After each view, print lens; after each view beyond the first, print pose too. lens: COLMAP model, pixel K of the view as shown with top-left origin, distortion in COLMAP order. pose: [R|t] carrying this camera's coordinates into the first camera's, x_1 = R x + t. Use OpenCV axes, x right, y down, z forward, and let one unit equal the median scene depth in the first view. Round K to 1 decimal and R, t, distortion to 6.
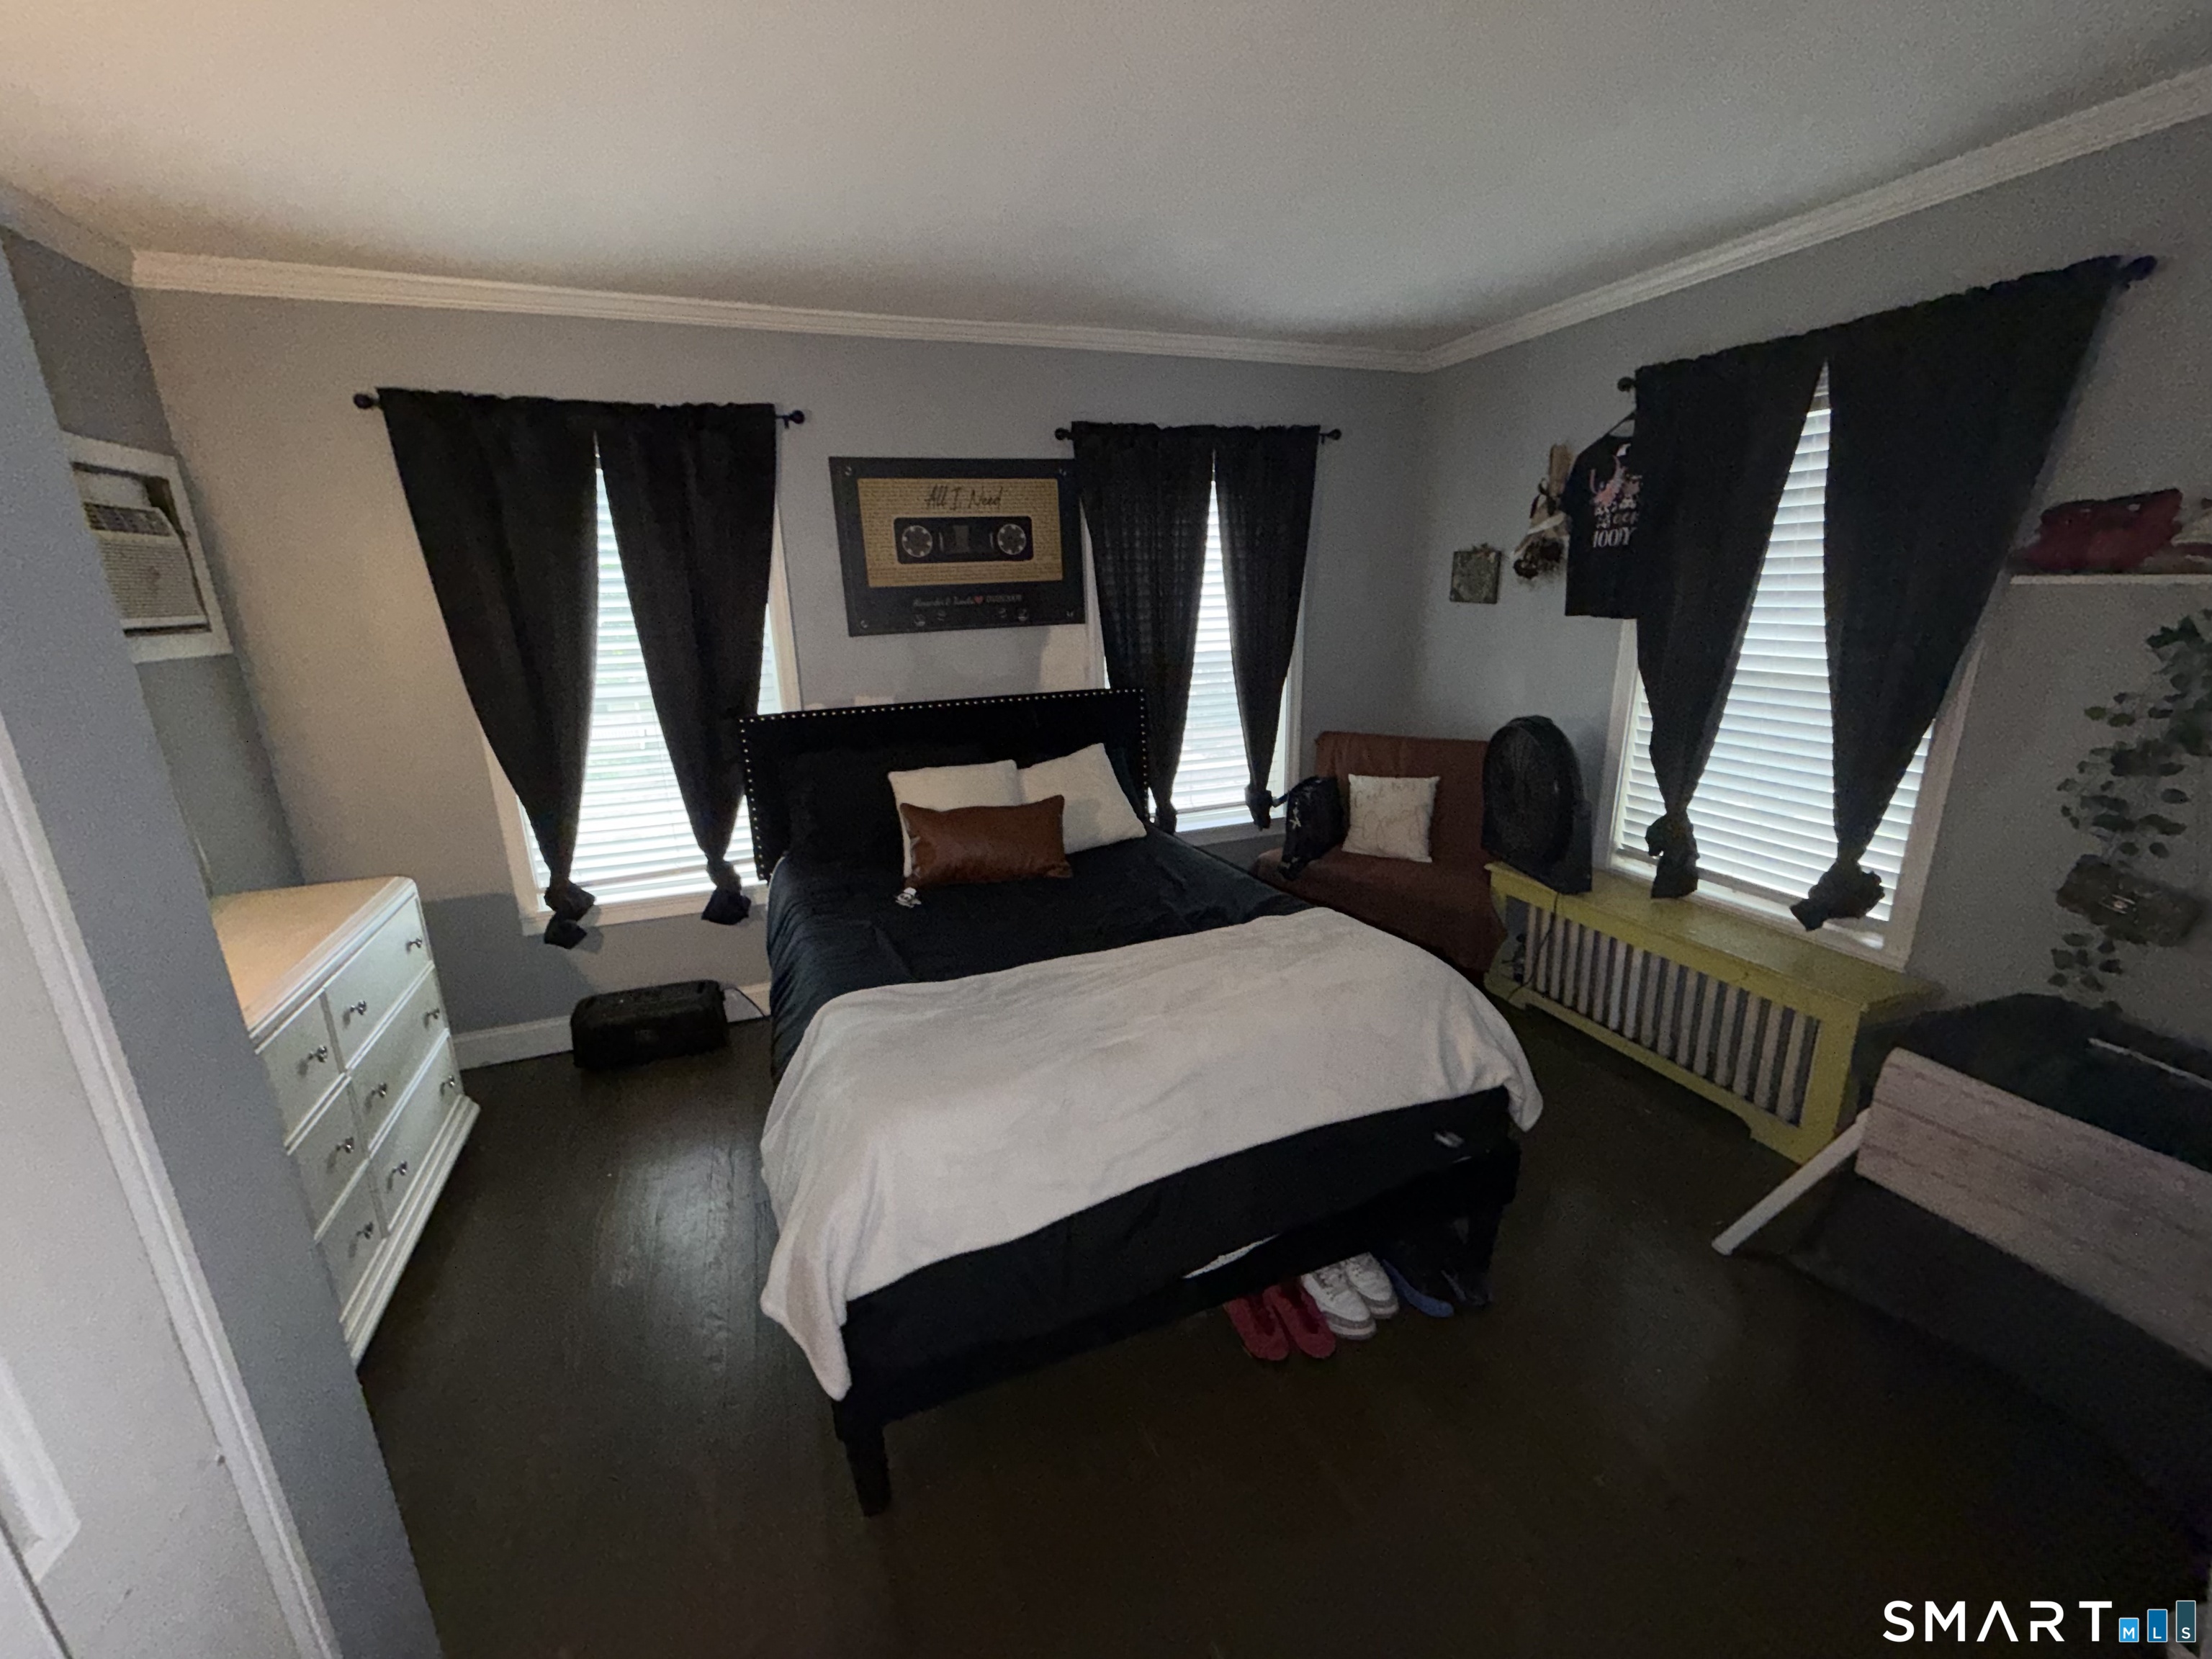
lens RADIAL K [[889.1, 0, 1120.8], [0, 889.1, 822.1], [0, 0, 1]] dist [0.001812, 0.000185]
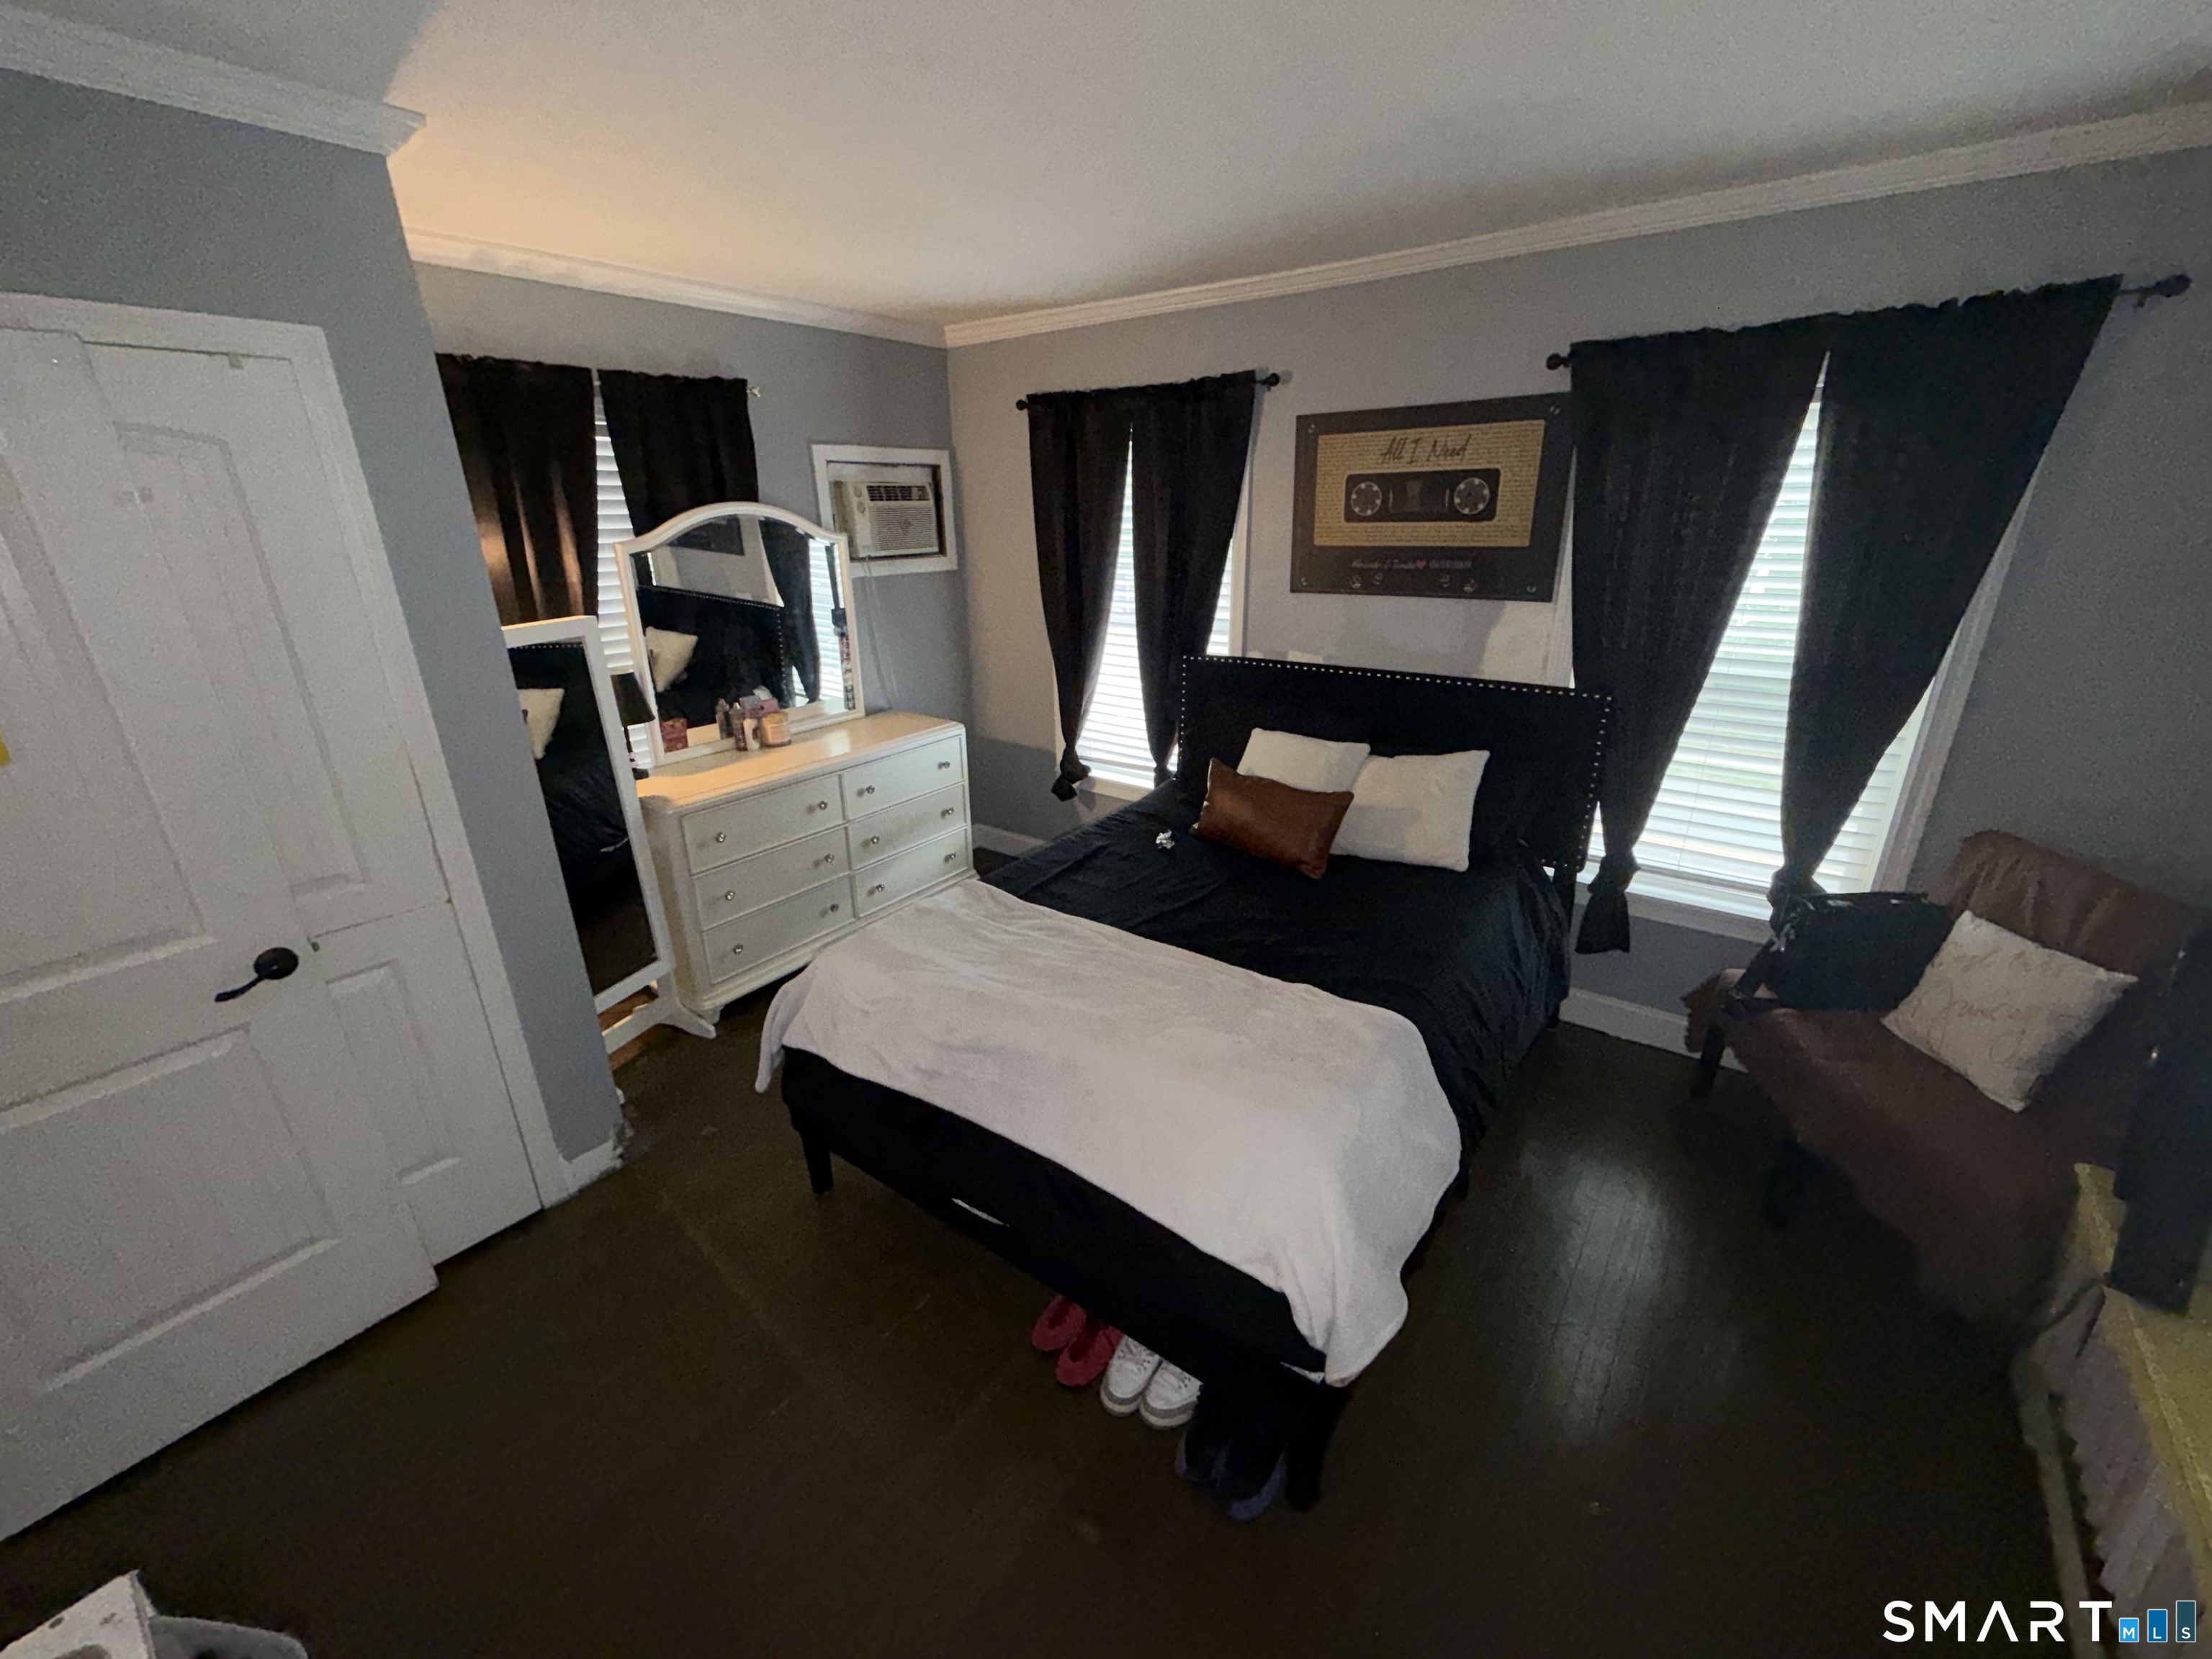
lens RADIAL K [[889.1, 0, 1124.3], [0, 889.1, 829.6], [0, 0, 1]] dist [0.001812, 0.000185]
pose [[0.530481, 0.310560, -0.788760, 0.492914], [-0.224529, 0.948718, 0.222534, -0.132524], [0.817421, 0.059049, 0.573007, 0.260253]]
